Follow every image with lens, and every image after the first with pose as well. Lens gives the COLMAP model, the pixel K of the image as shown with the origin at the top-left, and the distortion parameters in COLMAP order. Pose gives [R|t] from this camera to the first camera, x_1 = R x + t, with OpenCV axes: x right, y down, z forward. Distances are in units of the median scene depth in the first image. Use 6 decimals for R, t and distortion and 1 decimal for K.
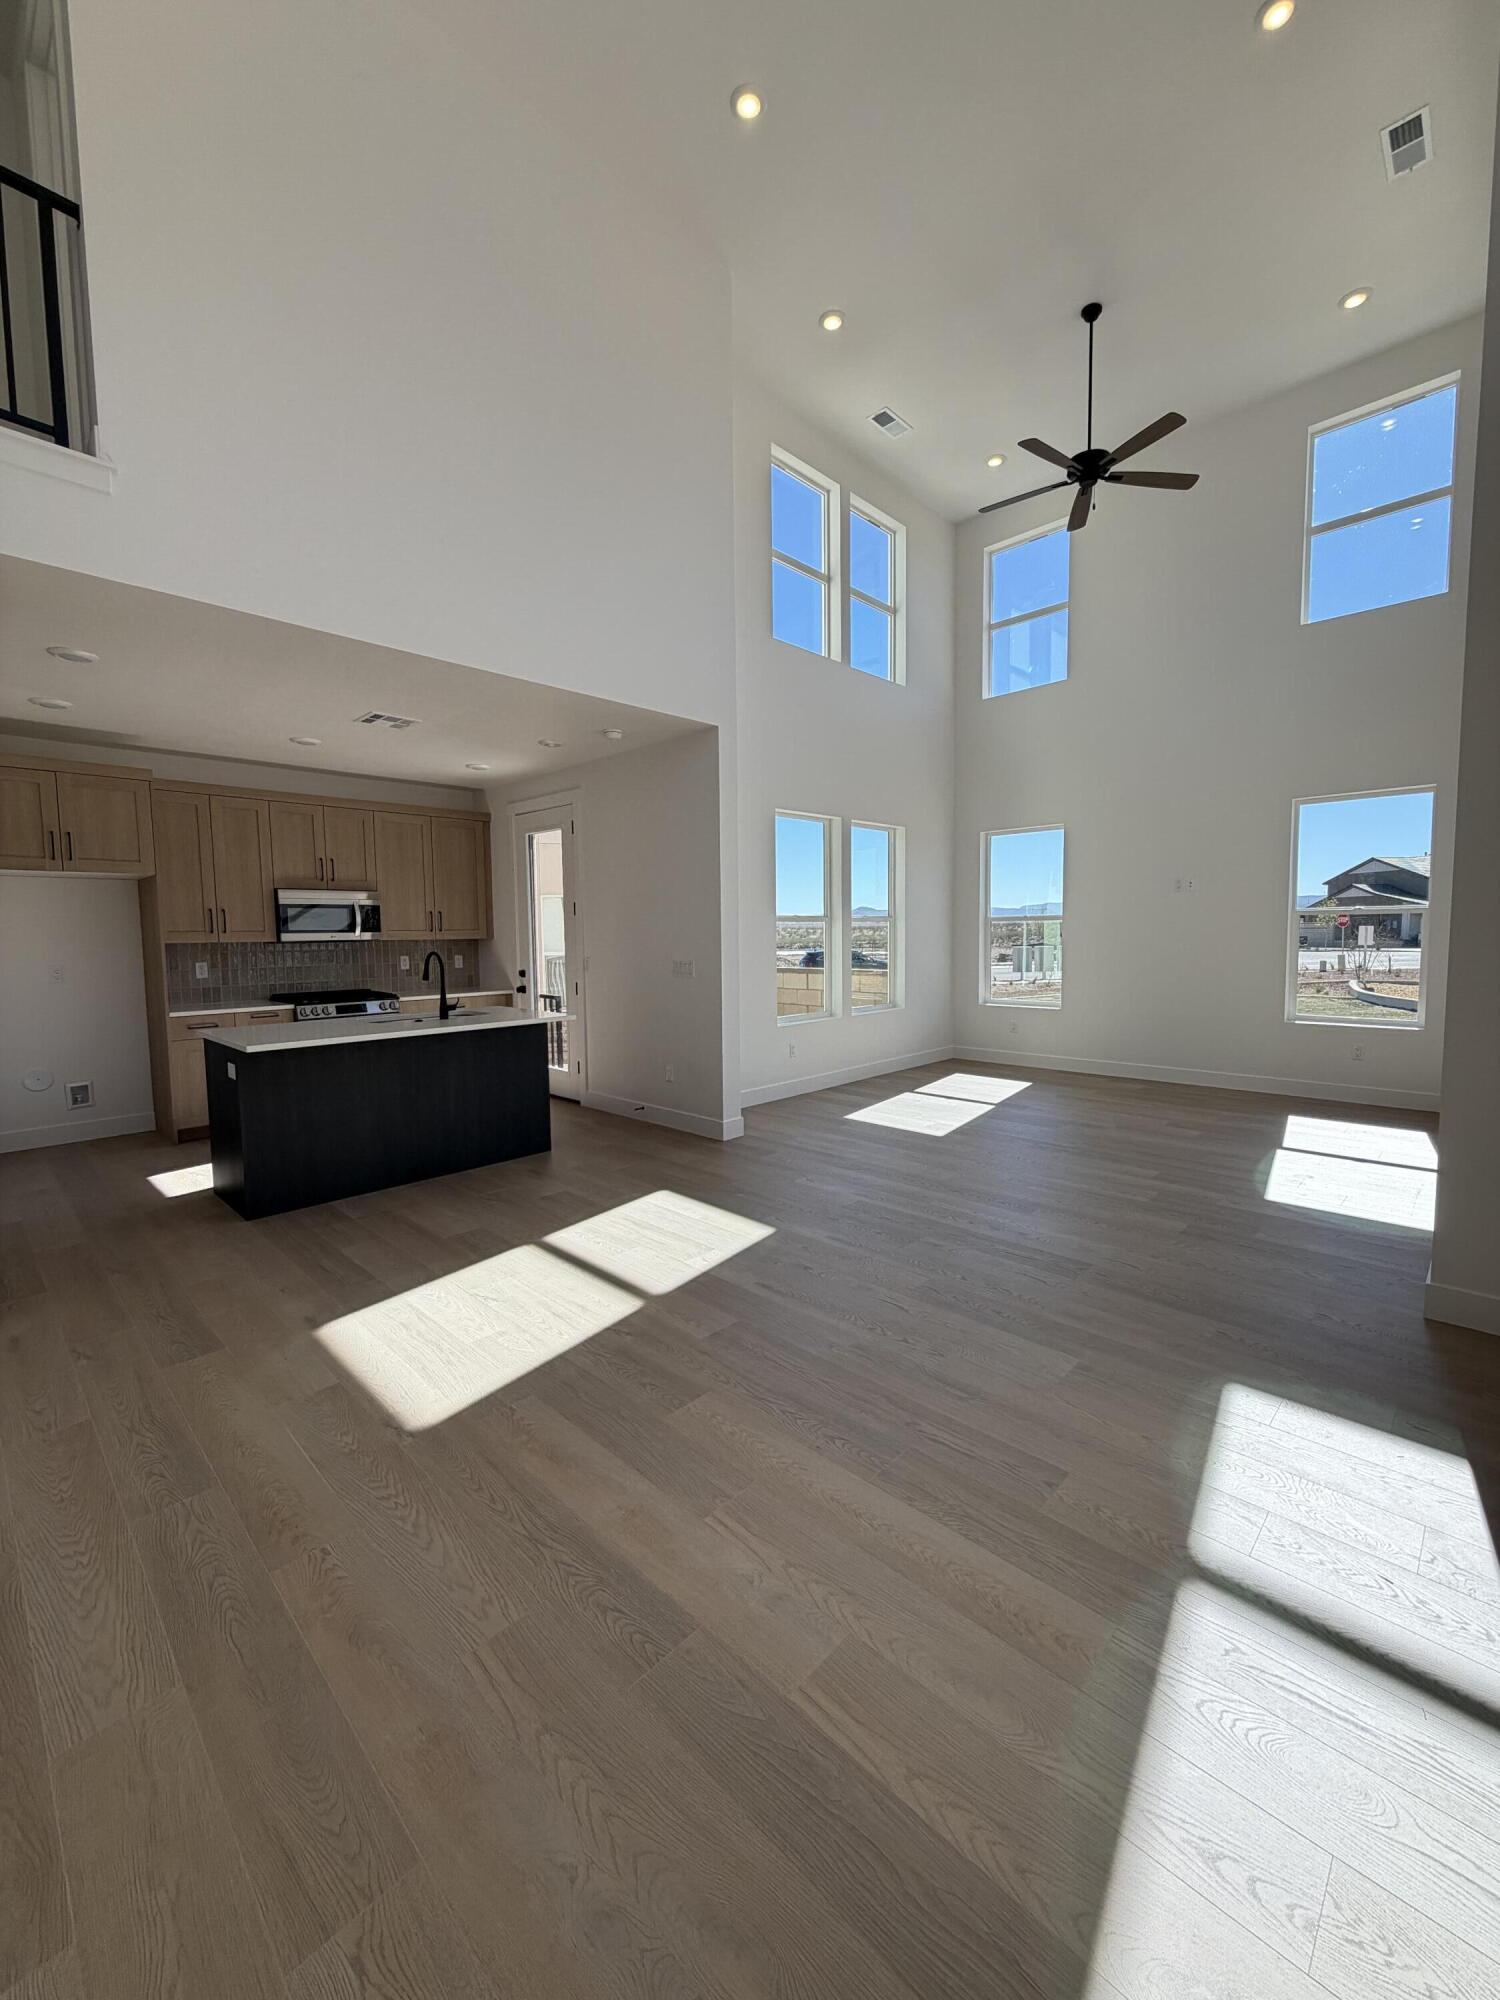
lens RADIAL K [[802.4, 0, 753.9], [0, 802.4, 999.5], [0, 0, 1]] dist [-0.000647, 0.000072]
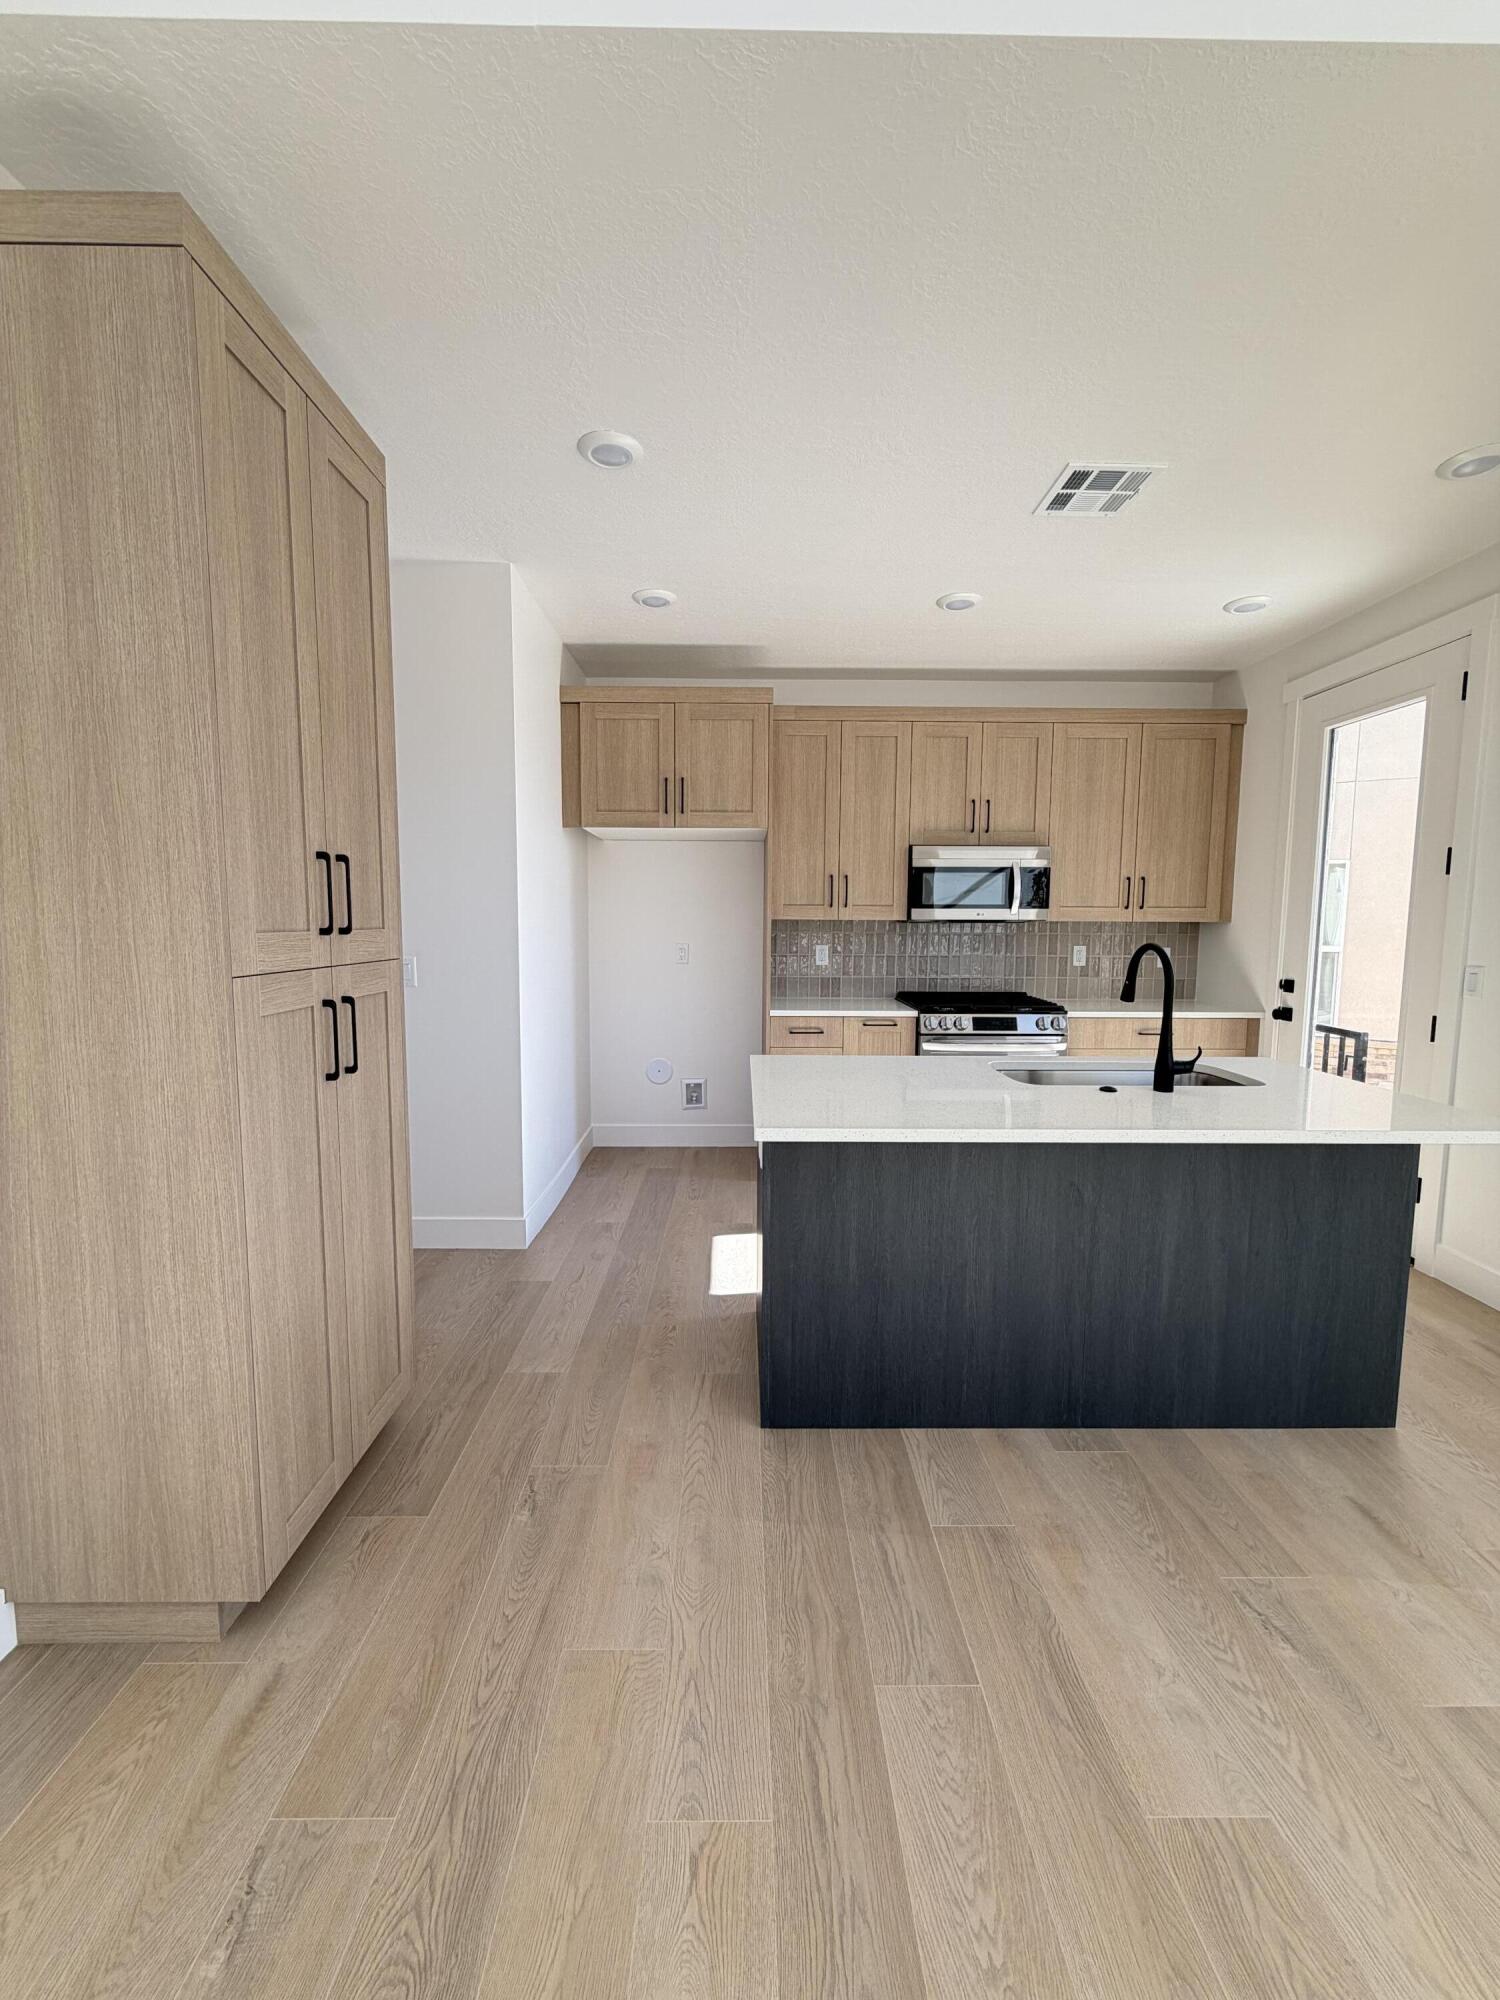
lens RADIAL K [[802.4, 0, 747.5], [0, 802.4, 994.7], [0, 0, 1]] dist [-0.000647, 0.000072]
pose [[0.701742, 0.081438, -0.707762, -0.176331], [-0.073385, 0.996423, 0.041892, -0.024437], [0.708642, 0.022542, 0.705208, 0.383120]]
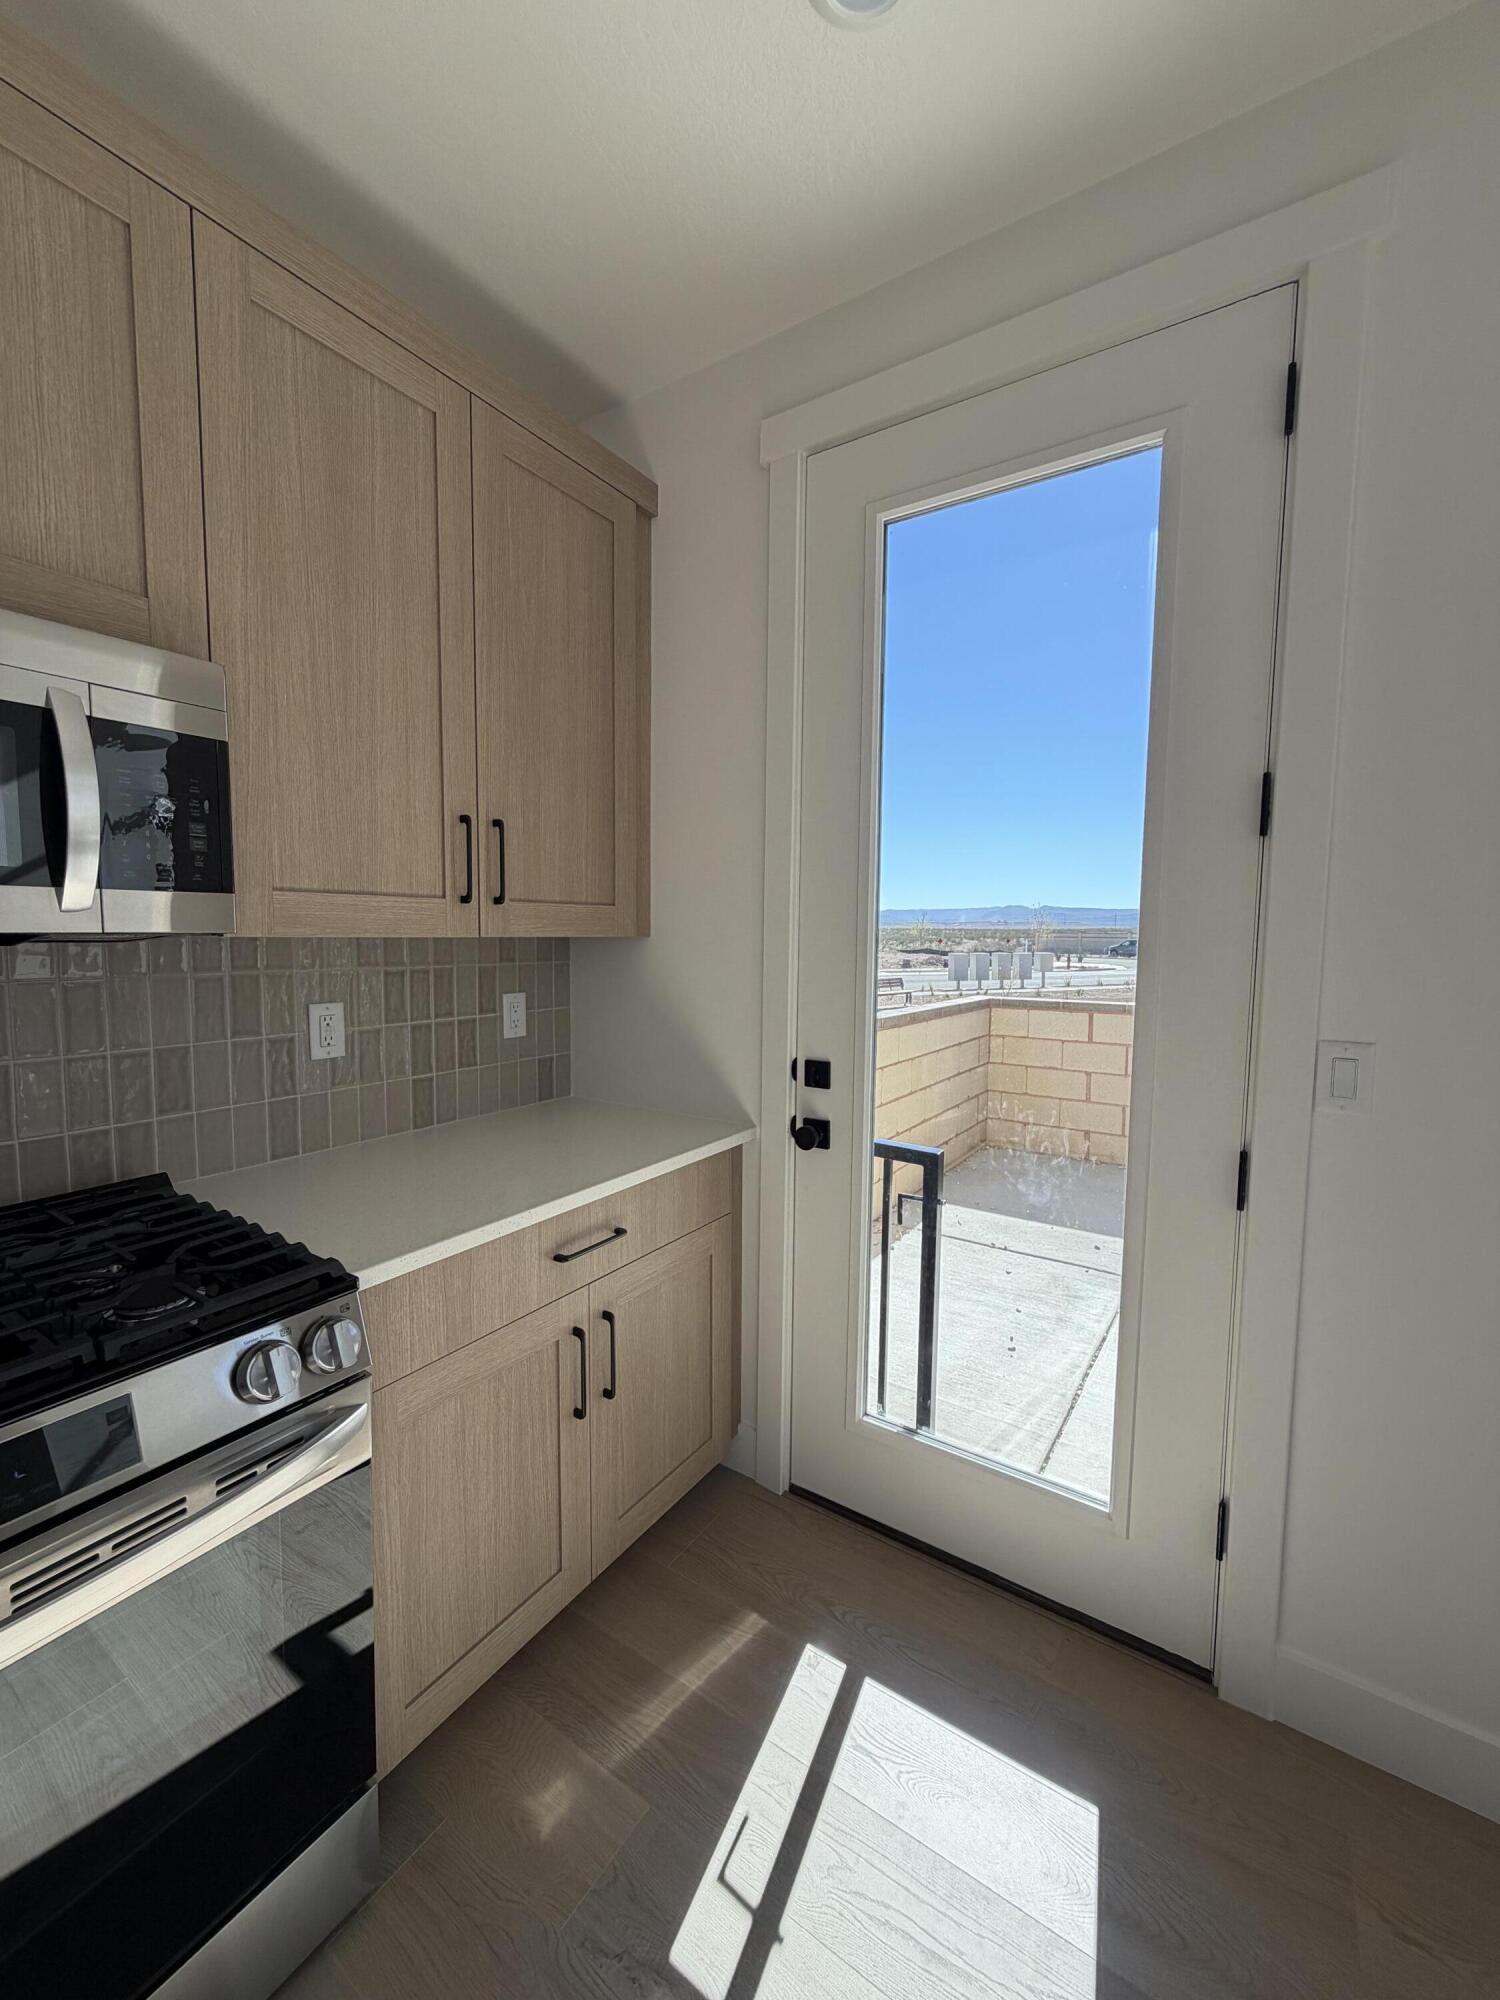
lens RADIAL K [[802.4, 0, 754.1], [0, 802.4, 996.2], [0, 0, 1]] dist [-0.000647, 0.000072]
pose [[0.982843, 0.004521, 0.184391, -0.401595], [-0.003912, 0.999986, -0.003668, -0.063483], [-0.184405, 0.002884, 0.982846, 0.839774]]
